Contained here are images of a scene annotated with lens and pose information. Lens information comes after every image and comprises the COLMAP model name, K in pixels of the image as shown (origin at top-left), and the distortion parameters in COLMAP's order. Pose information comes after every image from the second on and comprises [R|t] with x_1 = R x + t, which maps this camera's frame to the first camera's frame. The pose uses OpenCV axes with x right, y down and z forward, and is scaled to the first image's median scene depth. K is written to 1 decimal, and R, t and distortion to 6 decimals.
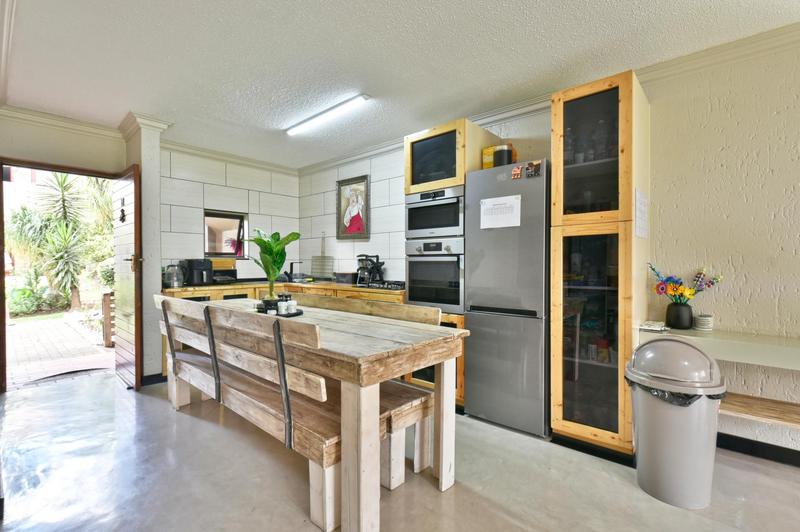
lens RADIAL K [[366.3, 0, 402.3], [0, 366.3, 267.1], [0, 0, 1]] dist [-0.000460, -0.000292]
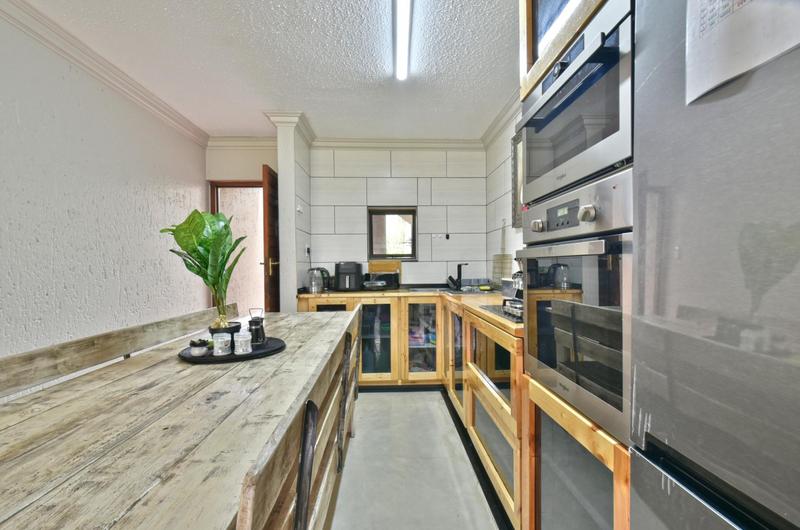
lens RADIAL K [[358.7, 0, 400.7], [0, 358.7, 271.3], [0, 0, 1]] dist [0.000090, -0.000089]
pose [[0.693167, 0.003907, -0.720766, 0.220942], [0.000762, 0.999981, 0.006153, -0.004880], [0.720777, -0.004814, 0.693151, 0.639003]]
